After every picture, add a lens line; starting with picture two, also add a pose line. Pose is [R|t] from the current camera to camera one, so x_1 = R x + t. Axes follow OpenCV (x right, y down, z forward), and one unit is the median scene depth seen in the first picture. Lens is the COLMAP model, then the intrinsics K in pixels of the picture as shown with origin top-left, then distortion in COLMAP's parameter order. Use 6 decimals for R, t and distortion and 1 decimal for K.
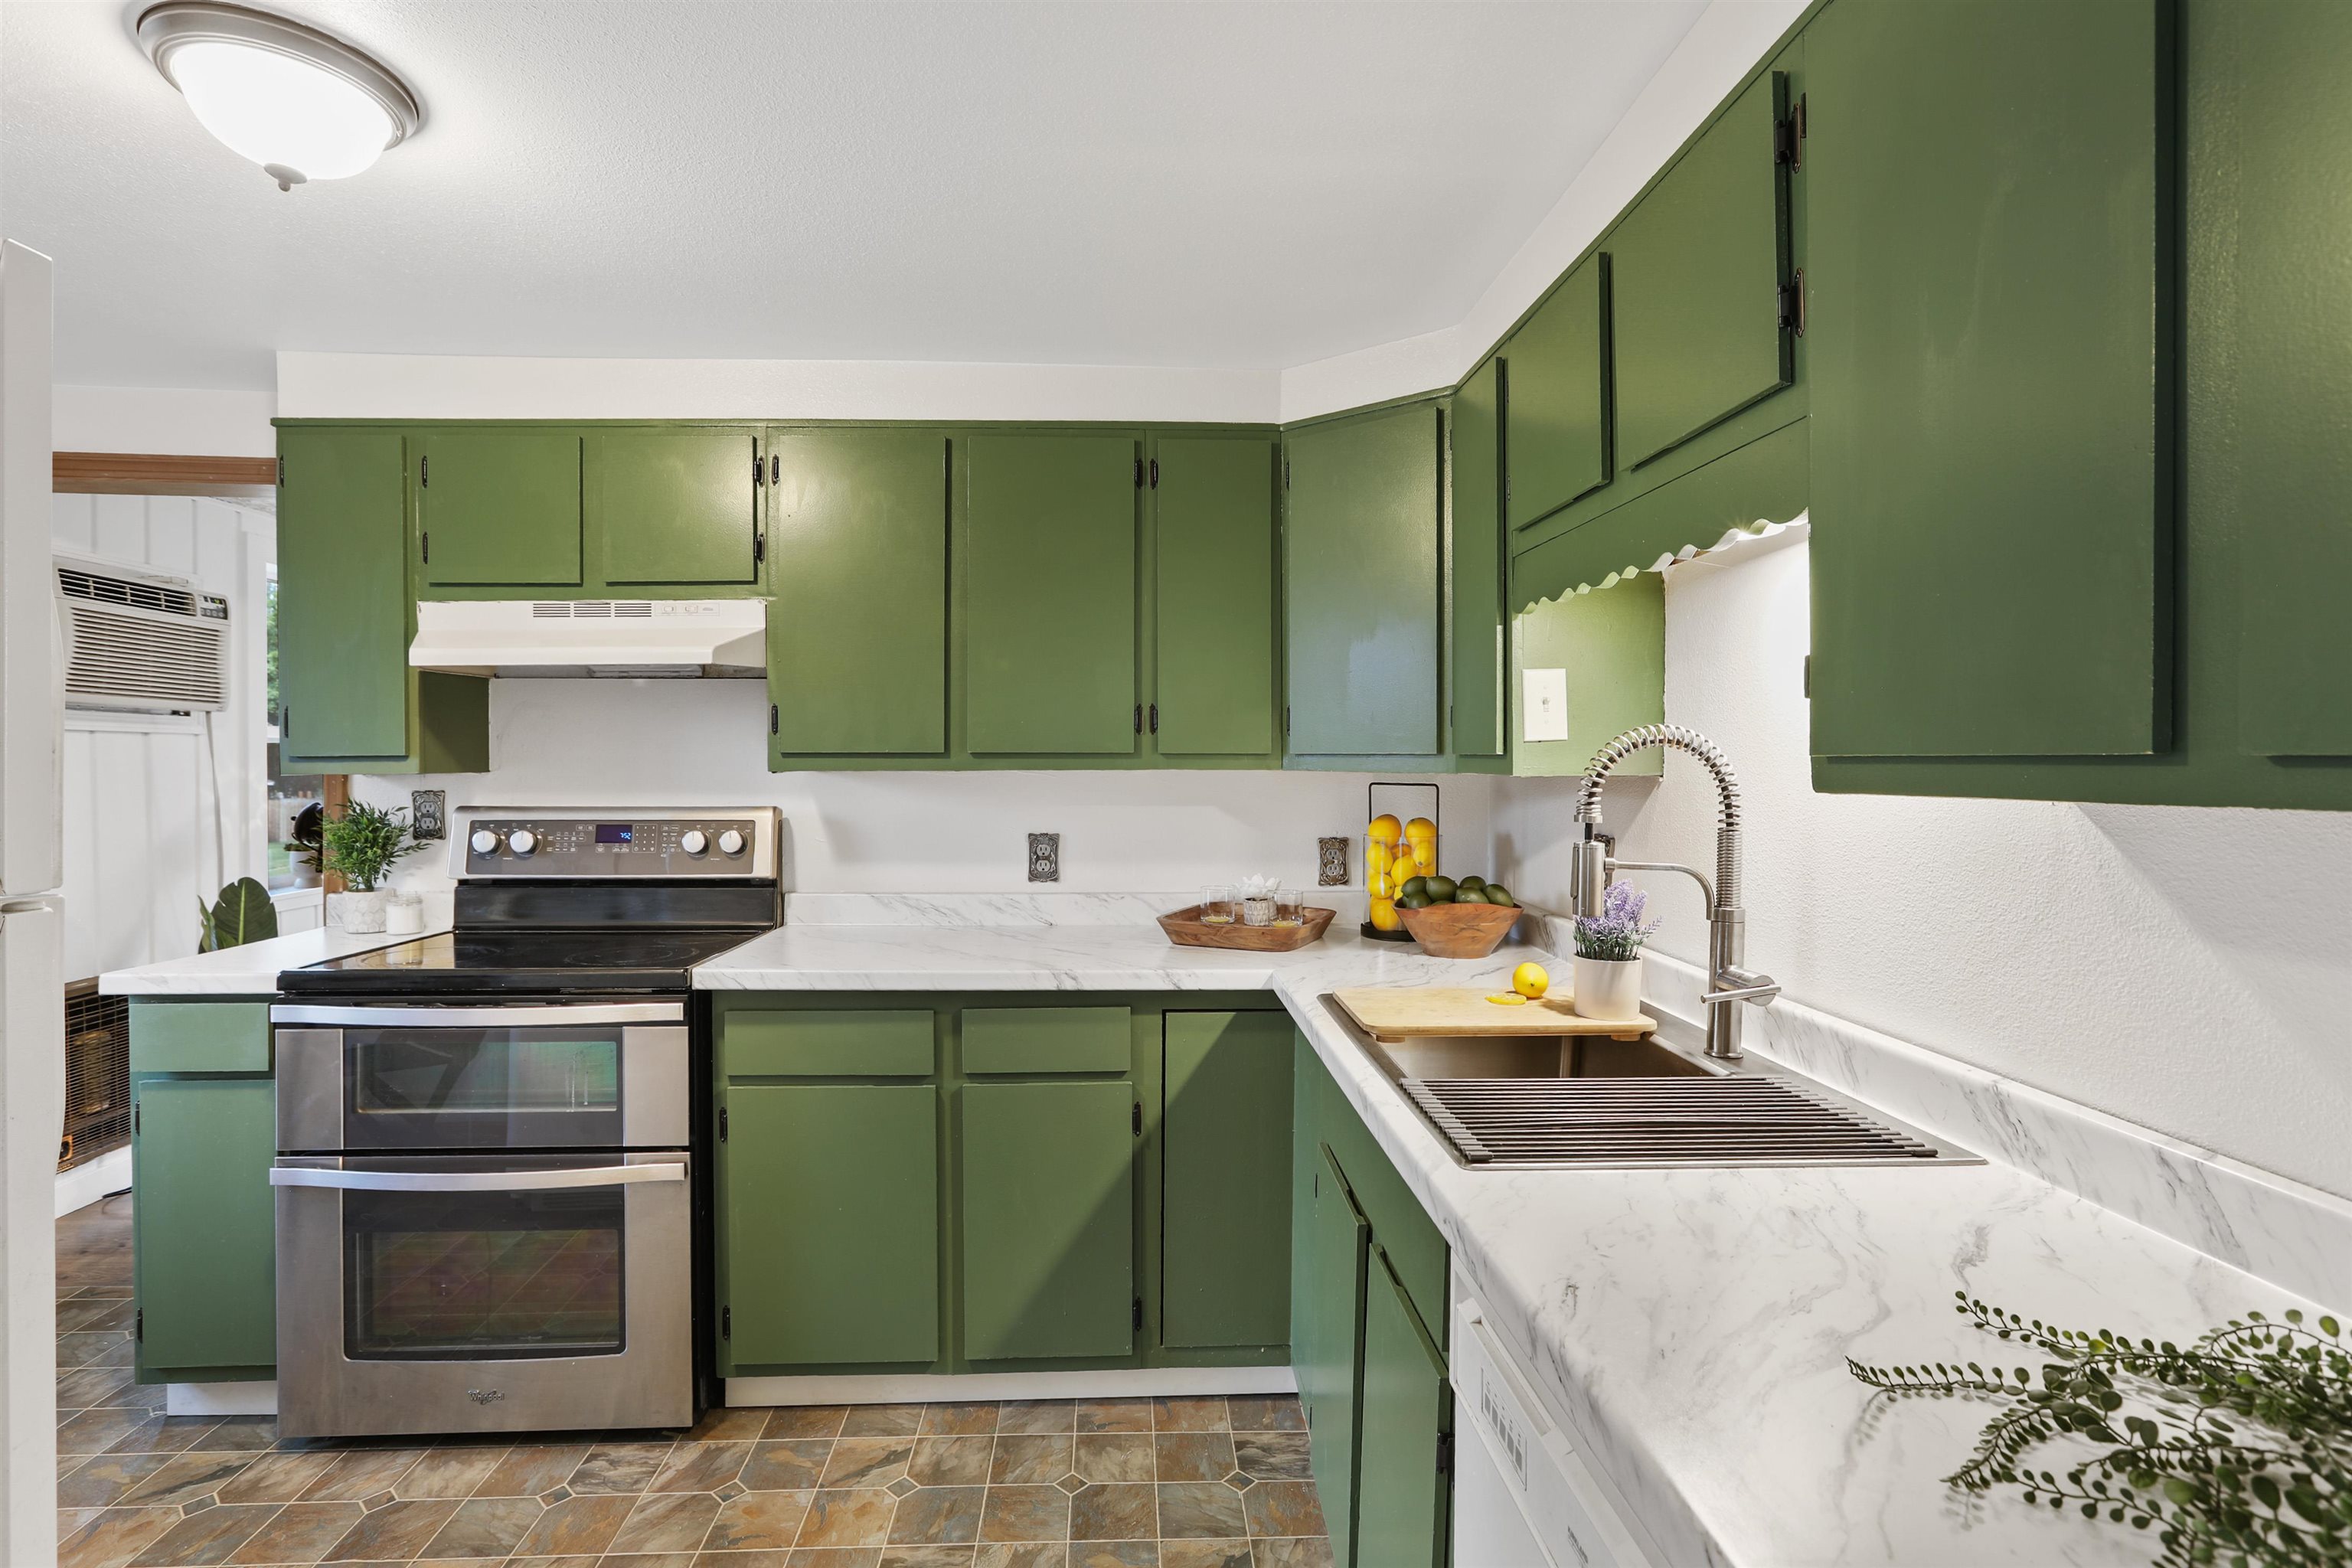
lens RADIAL K [[1132.7, 0, 1186.7], [0, 1132.7, 769.9], [0, 0, 1]] dist [-0.036884, 0.016952]
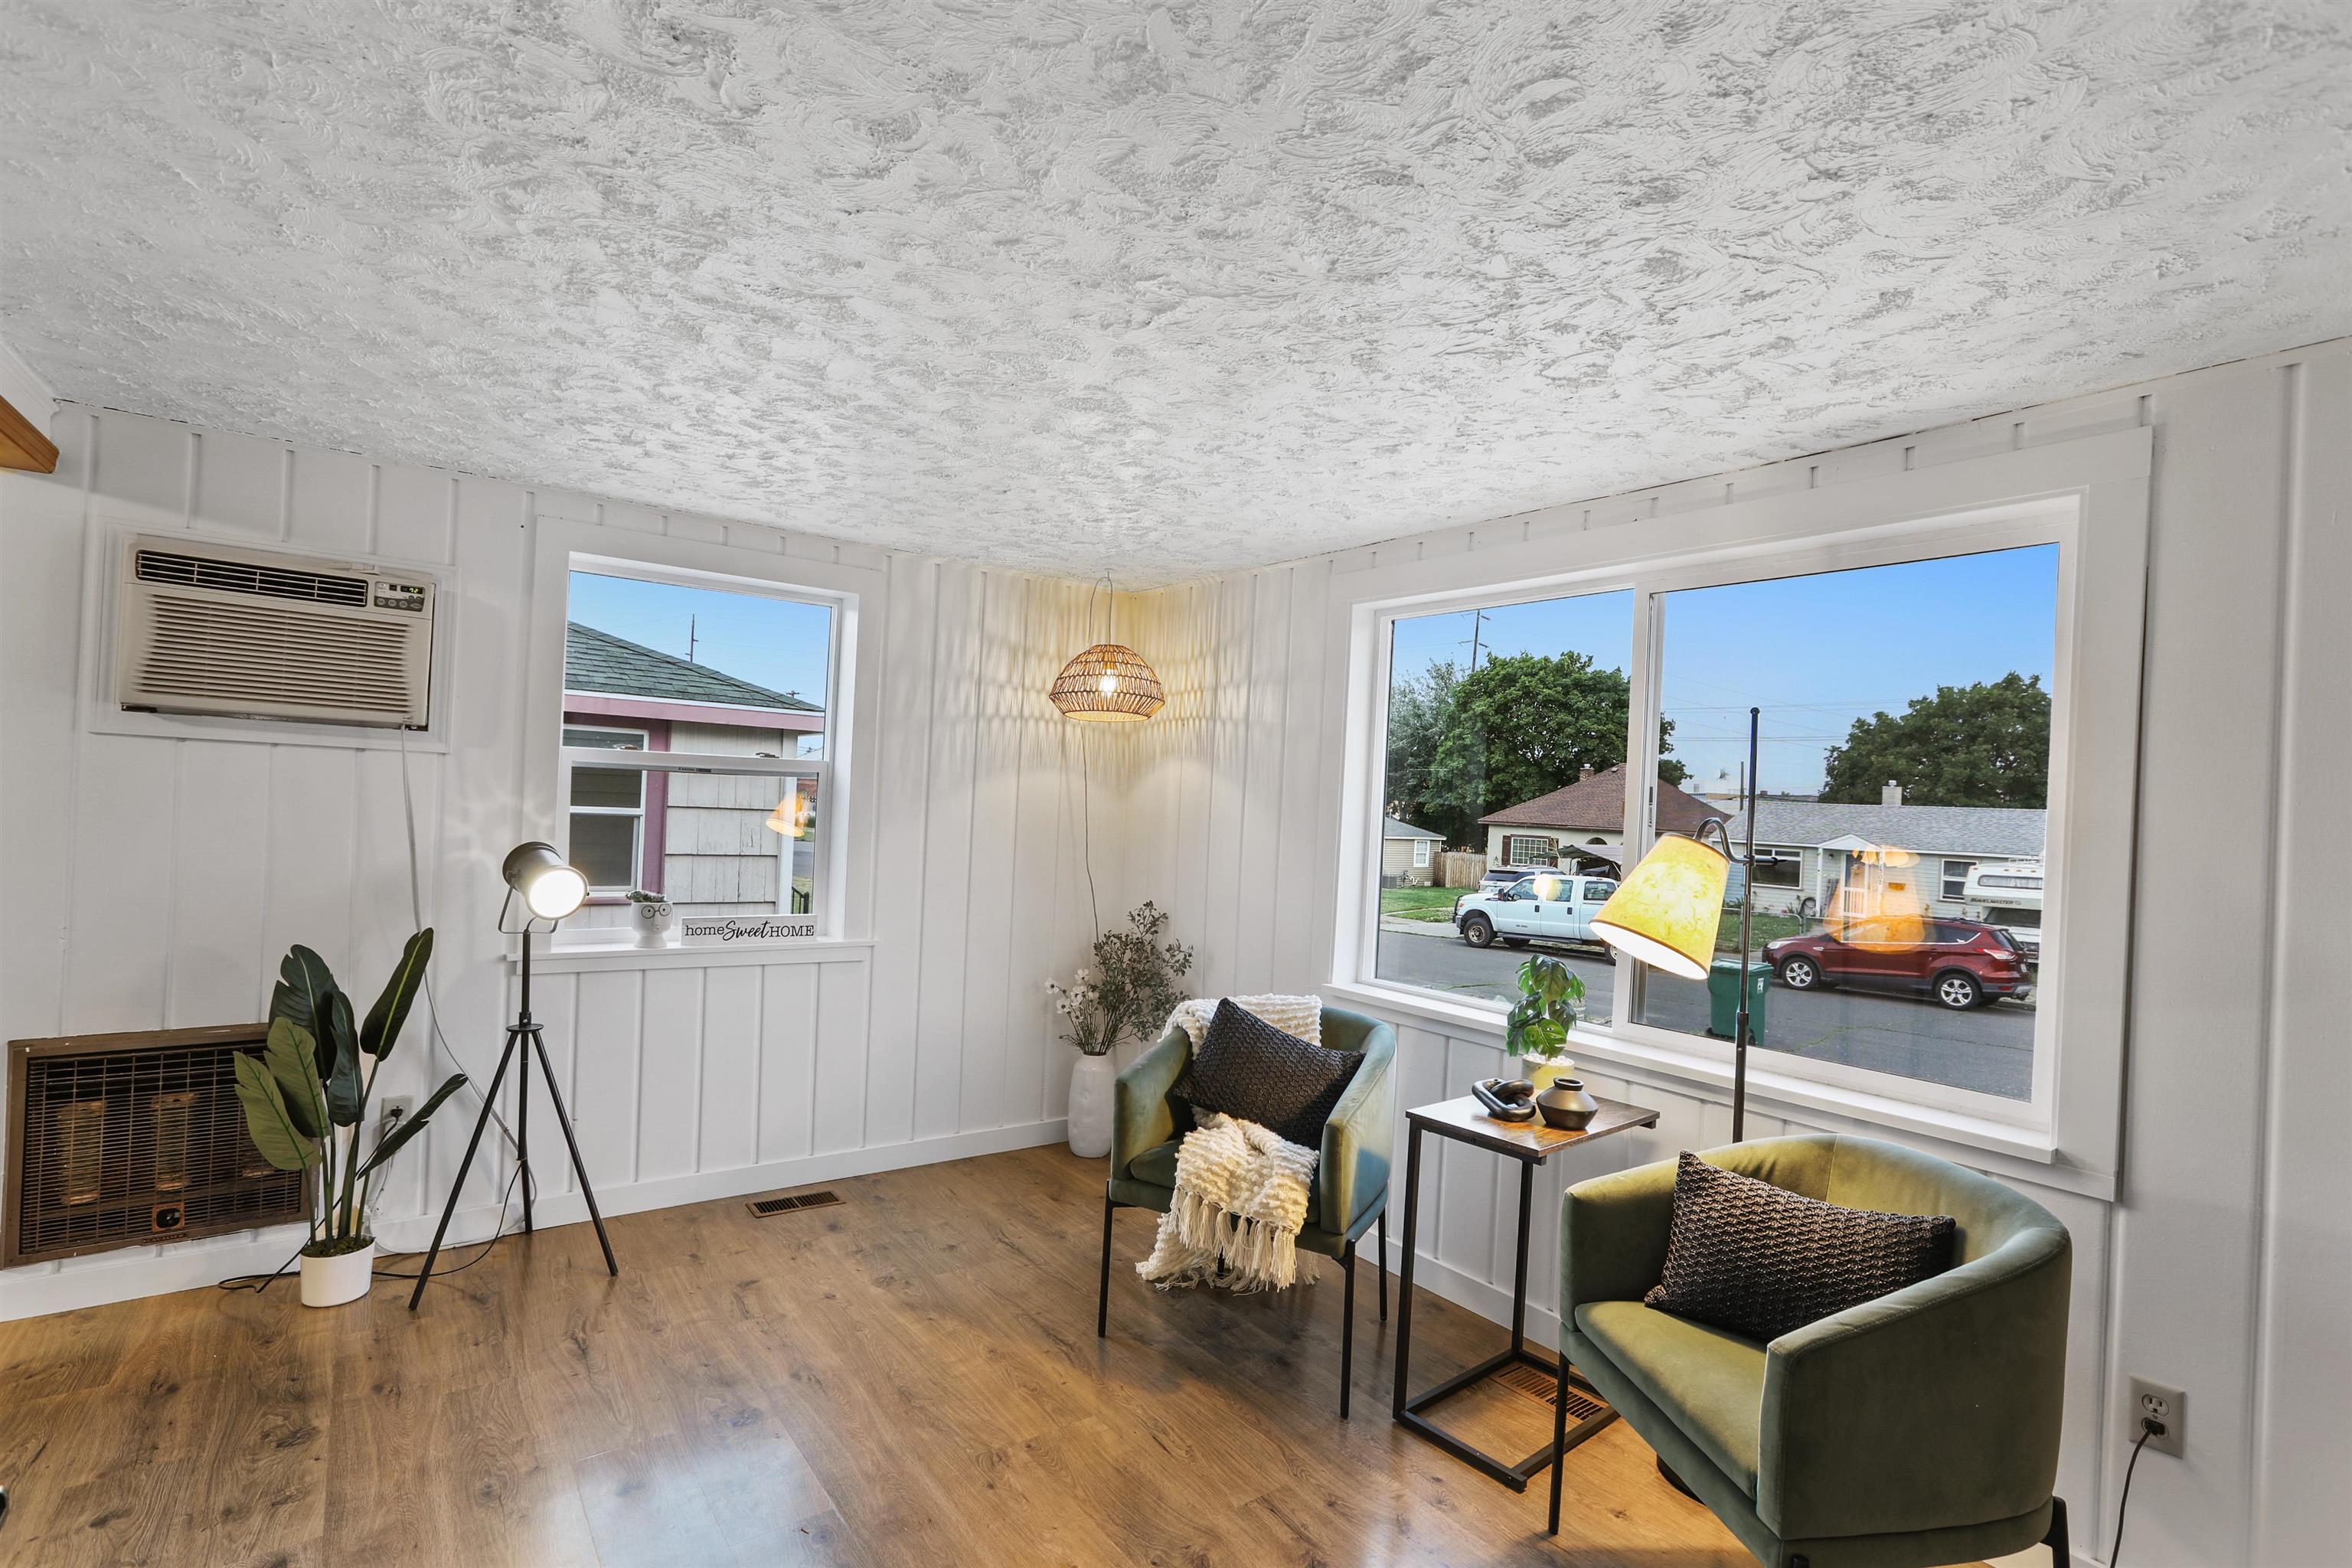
lens RADIAL K [[1132.7, 0, 1178.7], [0, 1132.7, 800.2], [0, 0, 1]] dist [-0.036884, 0.016952]
pose [[0.532252, 0.017253, -0.846410, 0.122596], [-0.056502, 0.998287, -0.015181, -0.018402], [0.844698, 0.055904, 0.532315, 1.083176]]
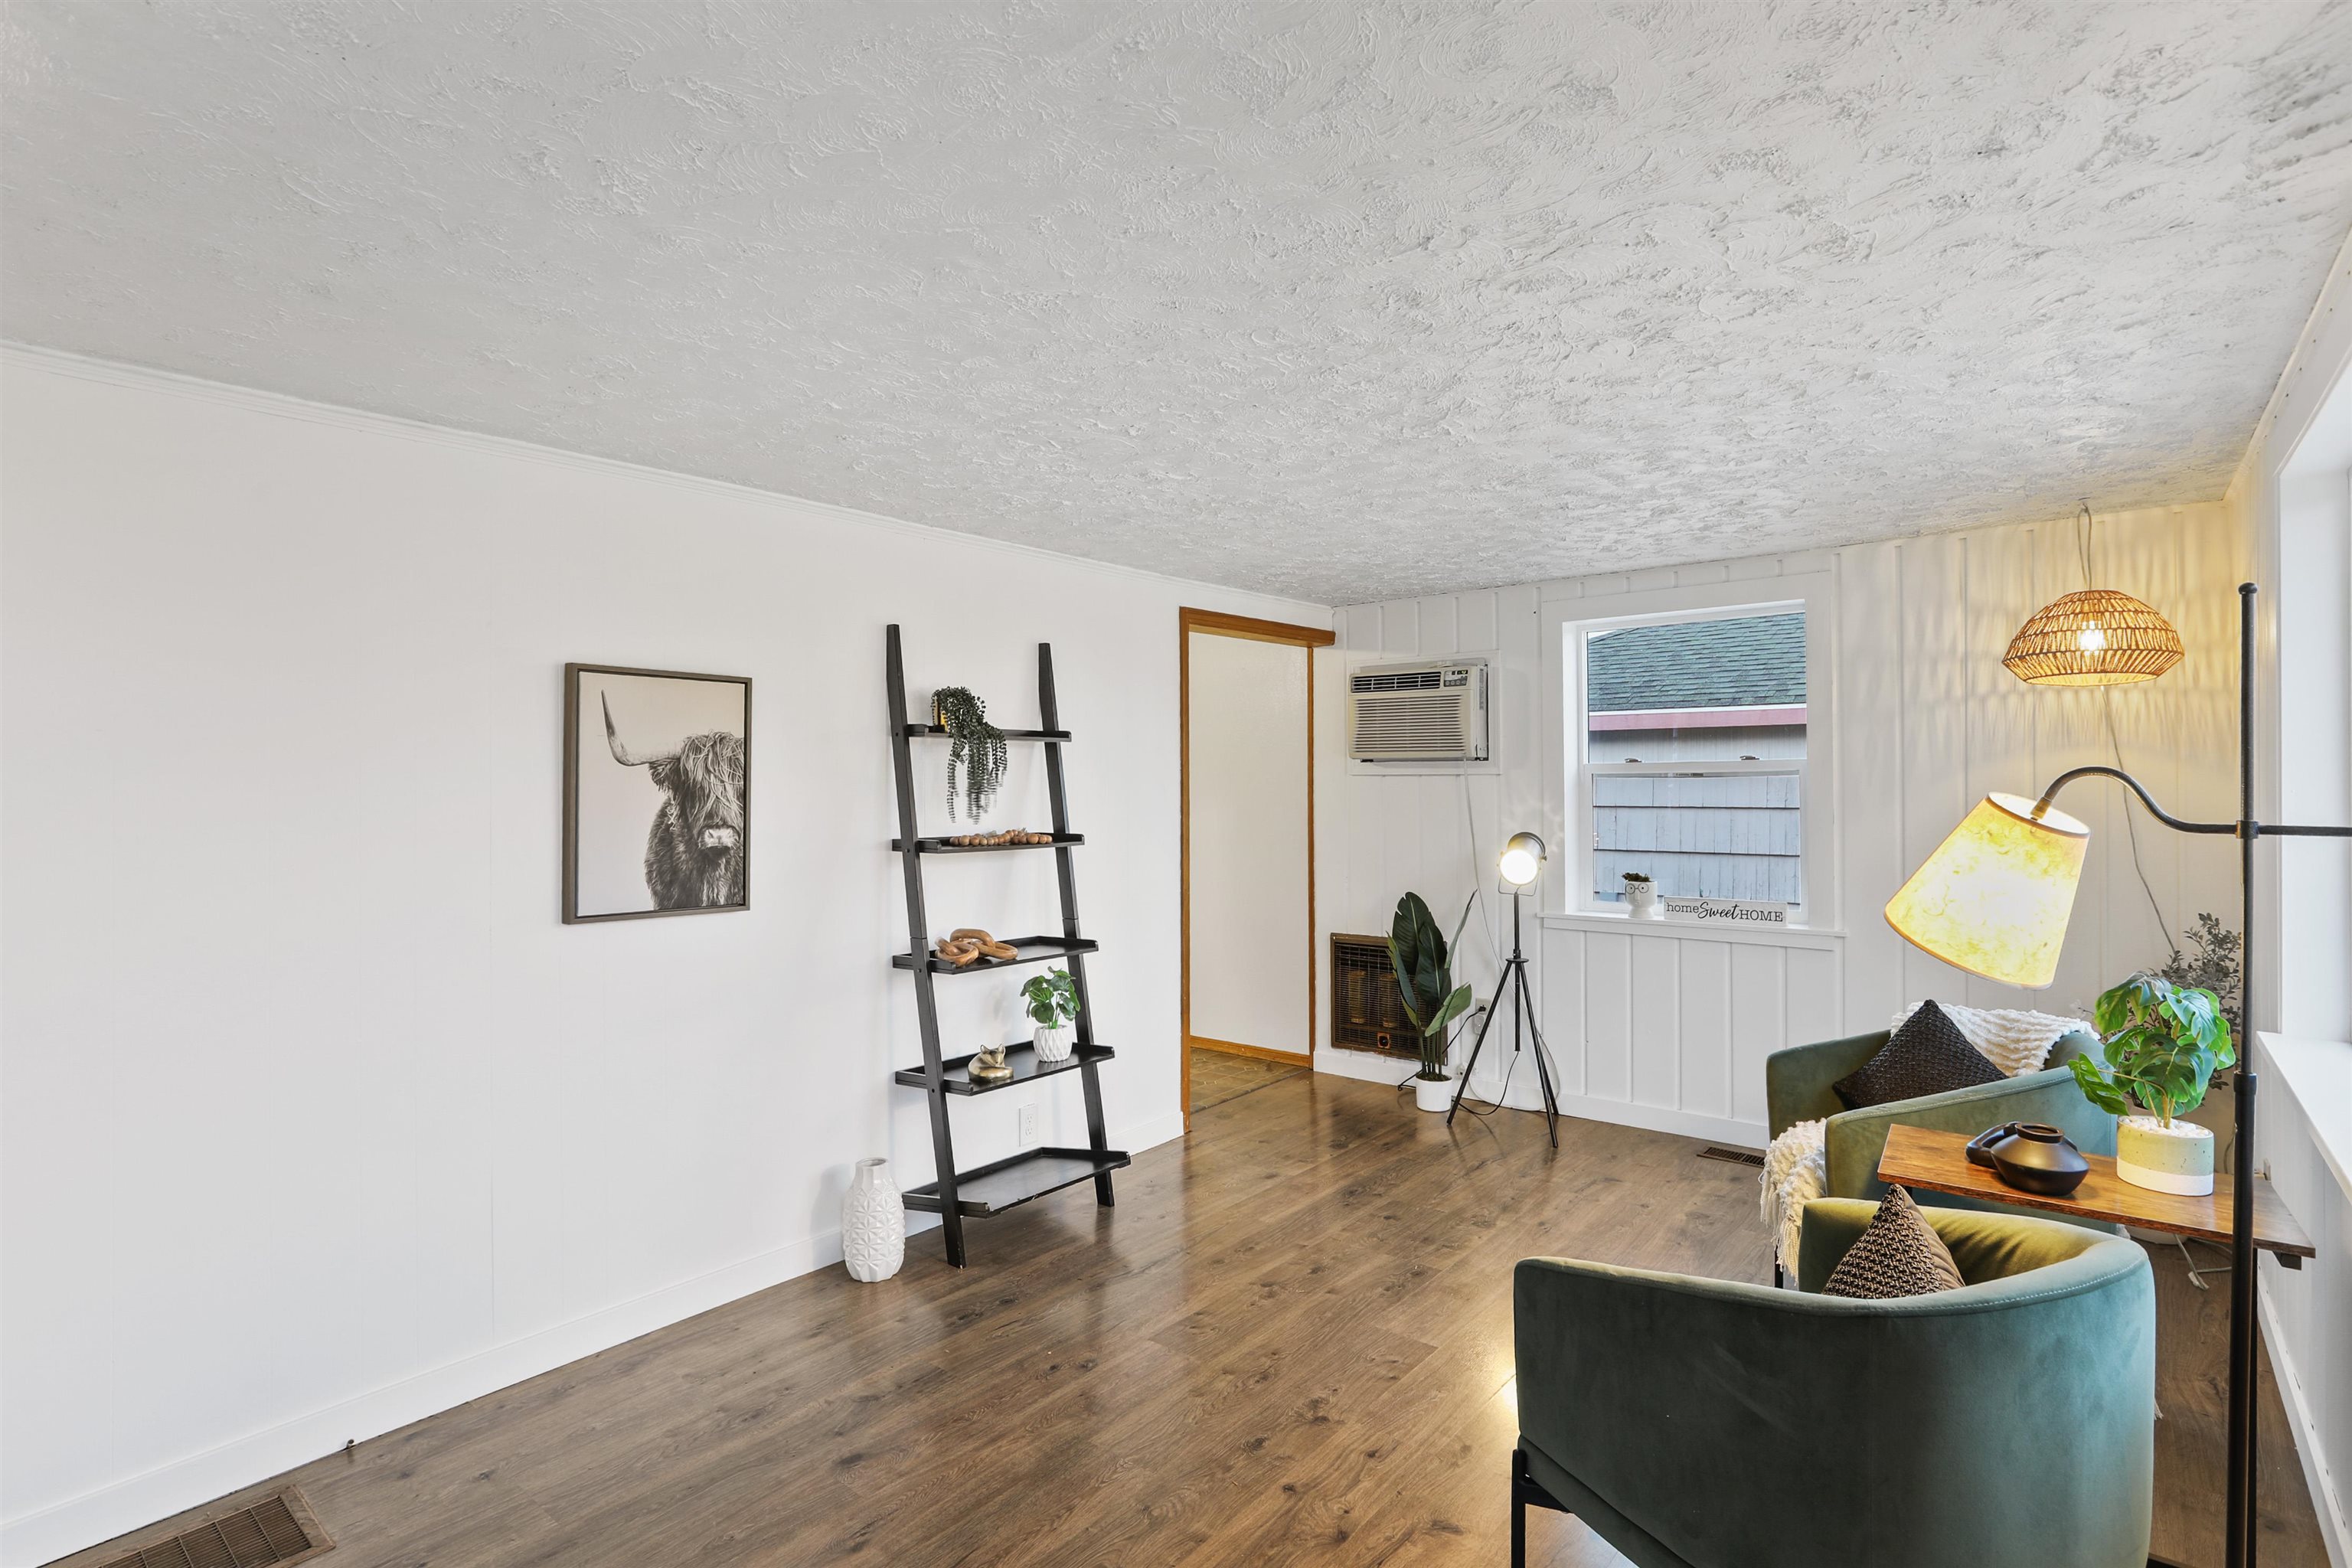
lens RADIAL K [[1132.7, 0, 1173.3], [0, 1132.7, 773.0], [0, 0, 1]] dist [-0.036884, 0.016952]
pose [[-0.692865, -0.009498, -0.721005, 0.305863], [-0.008692, 0.999951, -0.004821, -0.027840], [0.721015, 0.002927, -0.692913, 1.717887]]
